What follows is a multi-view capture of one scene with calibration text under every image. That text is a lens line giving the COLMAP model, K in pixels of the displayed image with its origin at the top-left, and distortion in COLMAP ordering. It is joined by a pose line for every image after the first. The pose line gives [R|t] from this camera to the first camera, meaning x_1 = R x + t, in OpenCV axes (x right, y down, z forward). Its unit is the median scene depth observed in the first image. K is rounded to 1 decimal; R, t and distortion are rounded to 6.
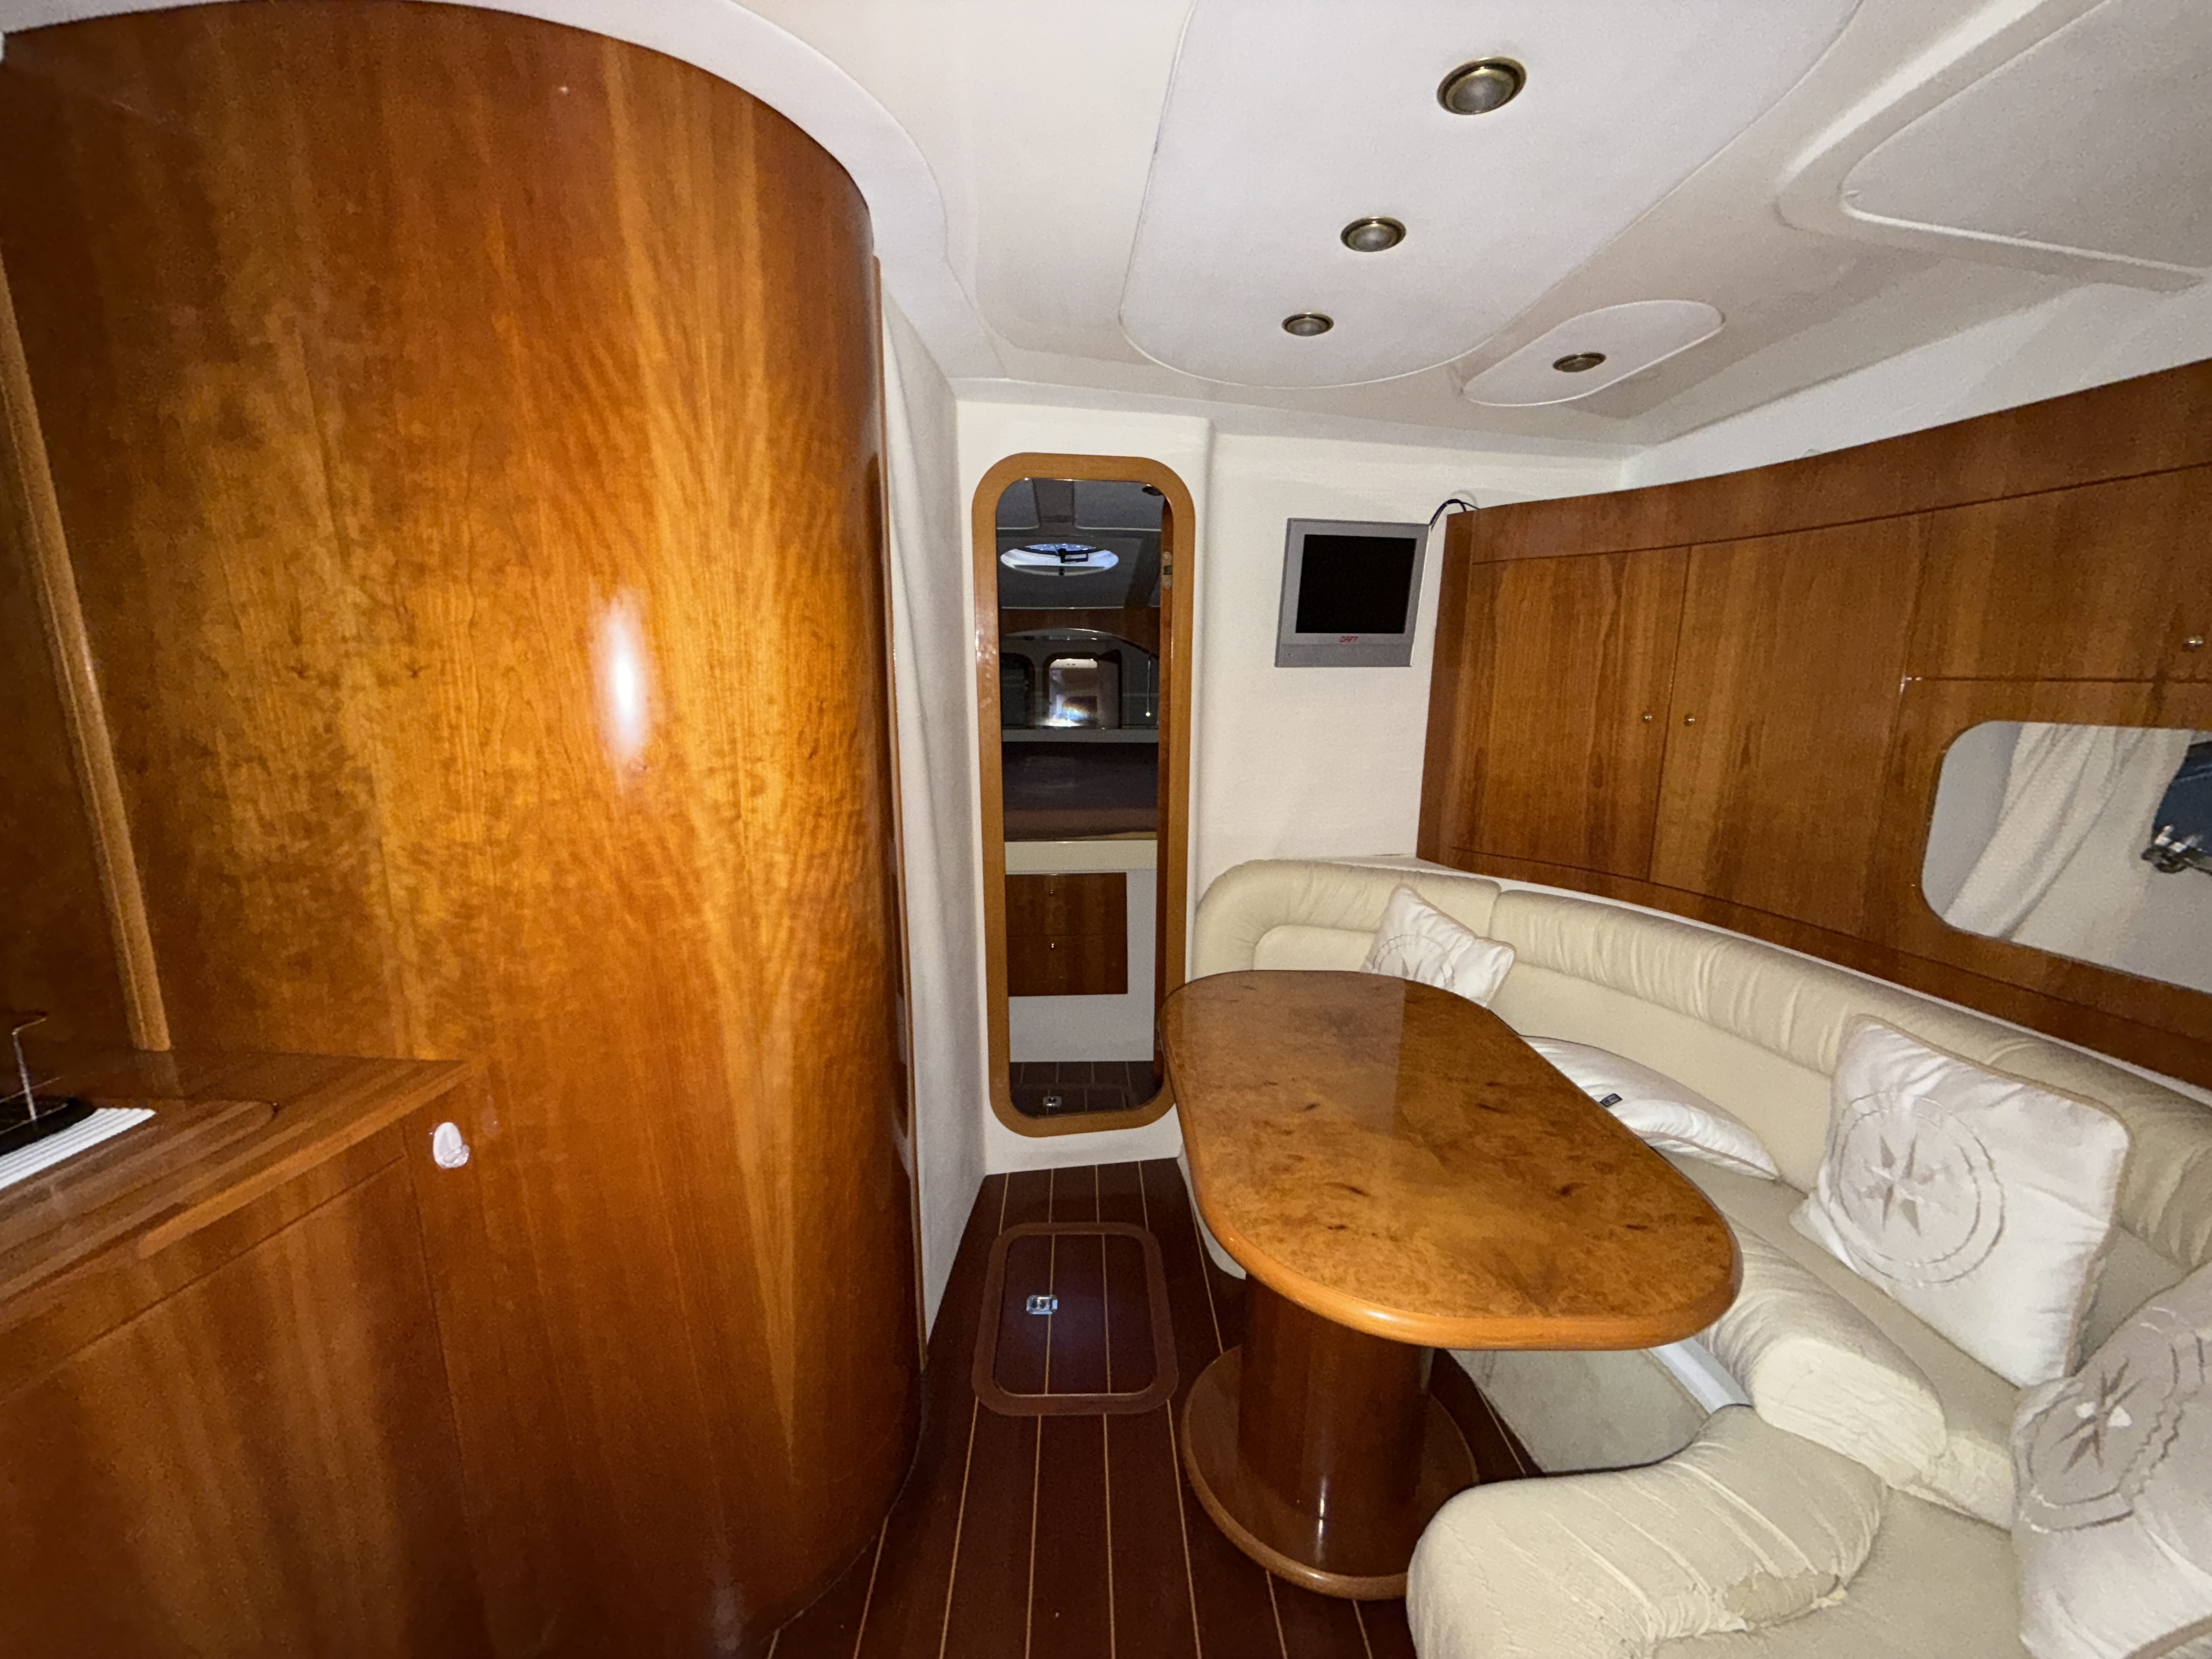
lens RADIAL K [[876.5, 0, 1097.0], [0, 876.5, 834.2], [0, 0, 1]] dist [-0.000671, -0.000302]
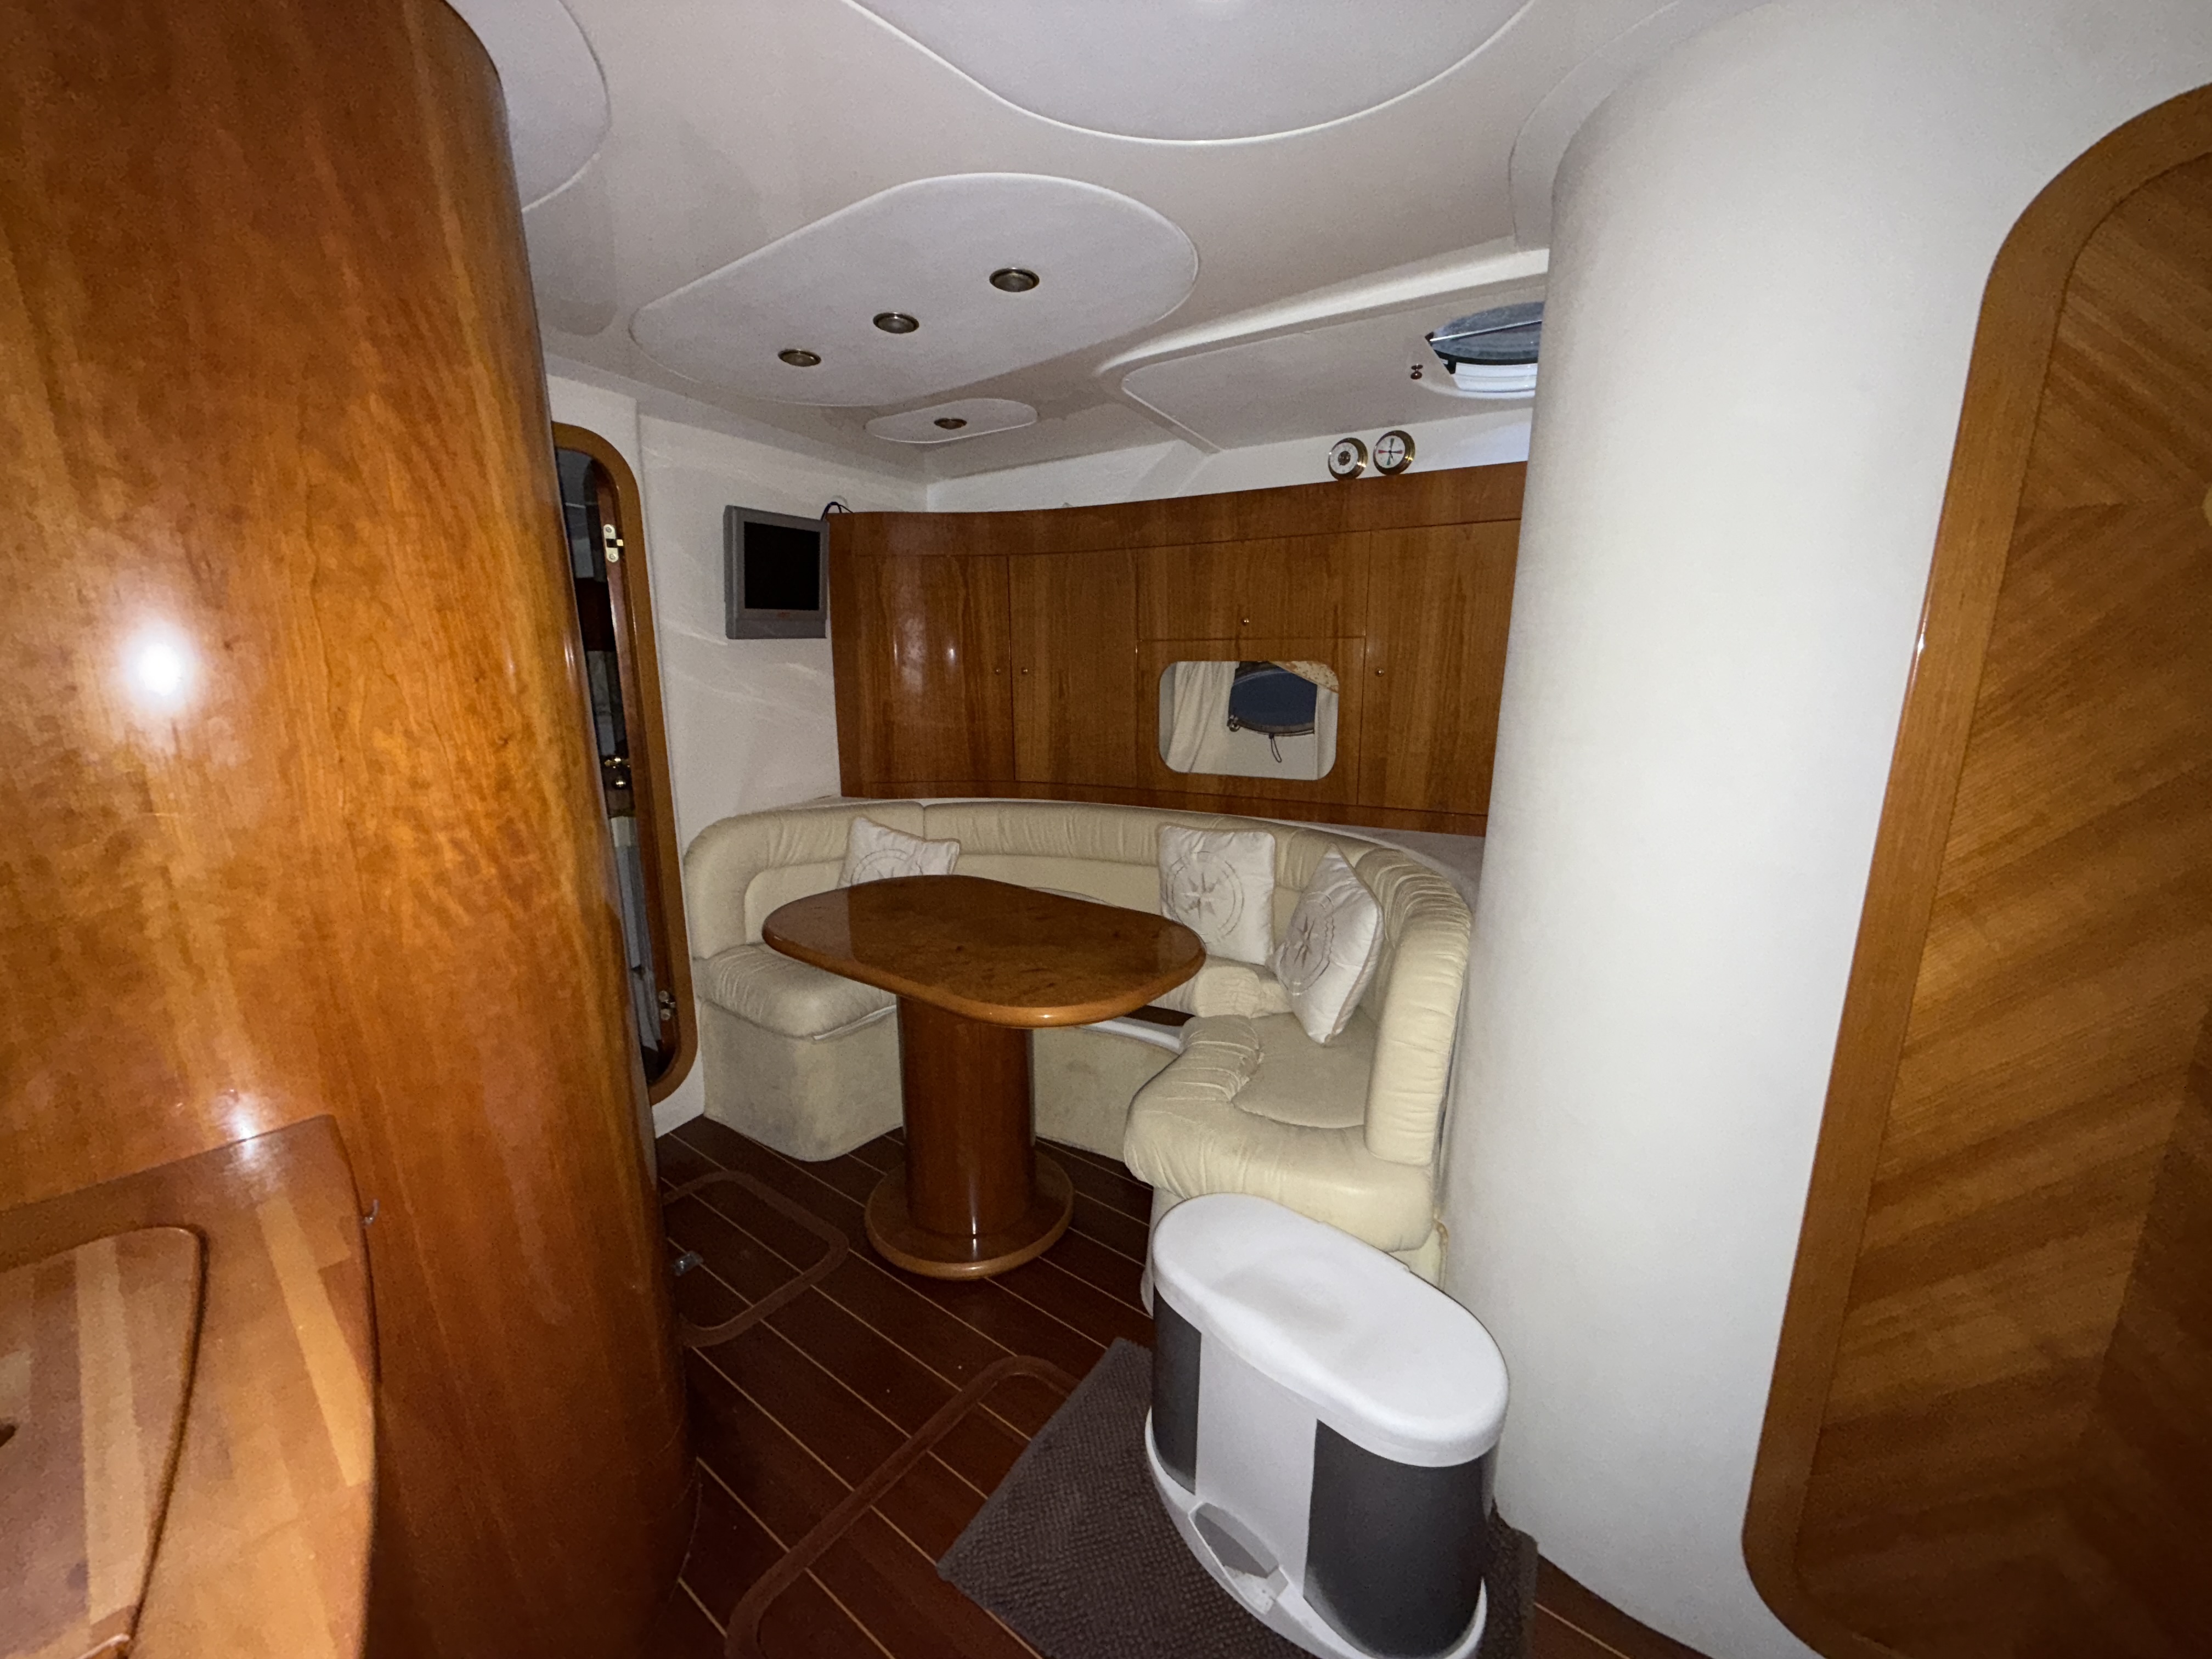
lens RADIAL K [[880.9, 0, 1099.3], [0, 880.9, 837.0], [0, 0, 1]] dist [-0.000249, 0.000247]
pose [[0.619268, -0.180344, 0.764188, -0.523207], [0.159395, 0.981874, 0.102549, 0.019437], [-0.768831, 0.058302, 0.636789, -0.069054]]
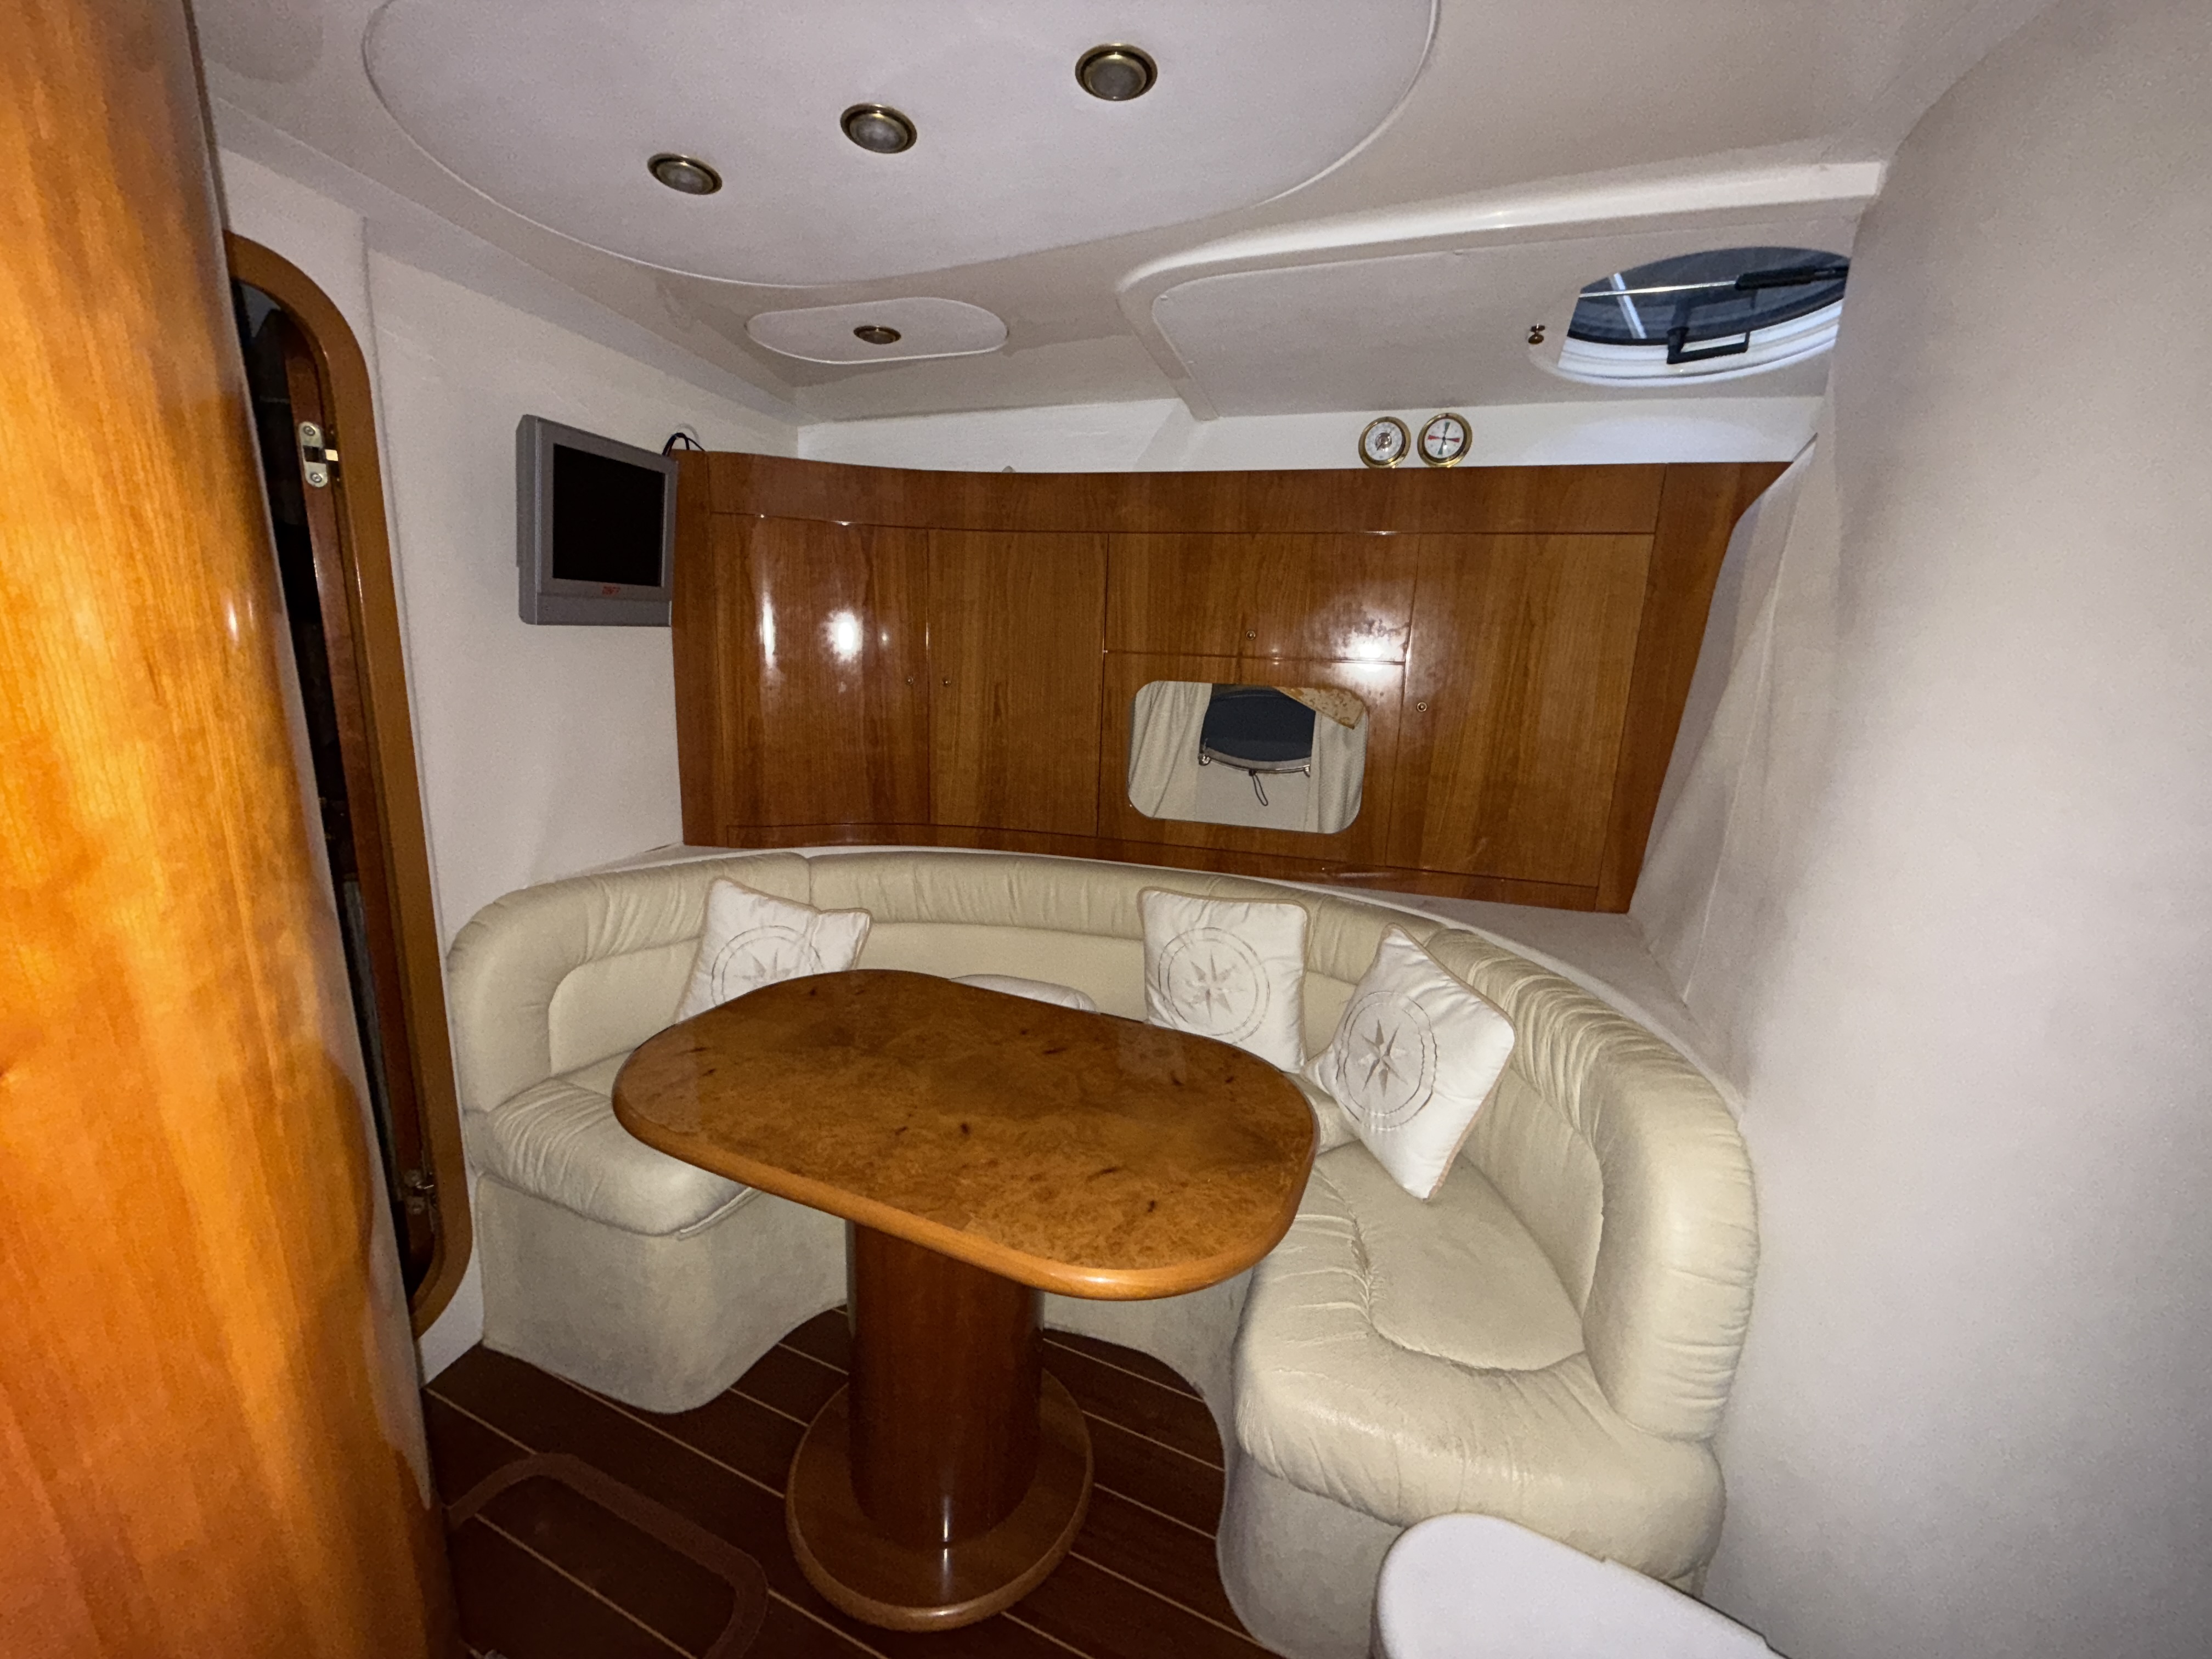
lens RADIAL K [[880.9, 0, 1099.3], [0, 880.9, 837.0], [0, 0, 1]] dist [-0.000249, 0.000247]
pose [[0.417243, -0.189529, 0.888812, -0.359223], [0.132732, 0.980233, 0.146714, -0.081953], [-0.899050, 0.056759, 0.434152, 0.355484]]
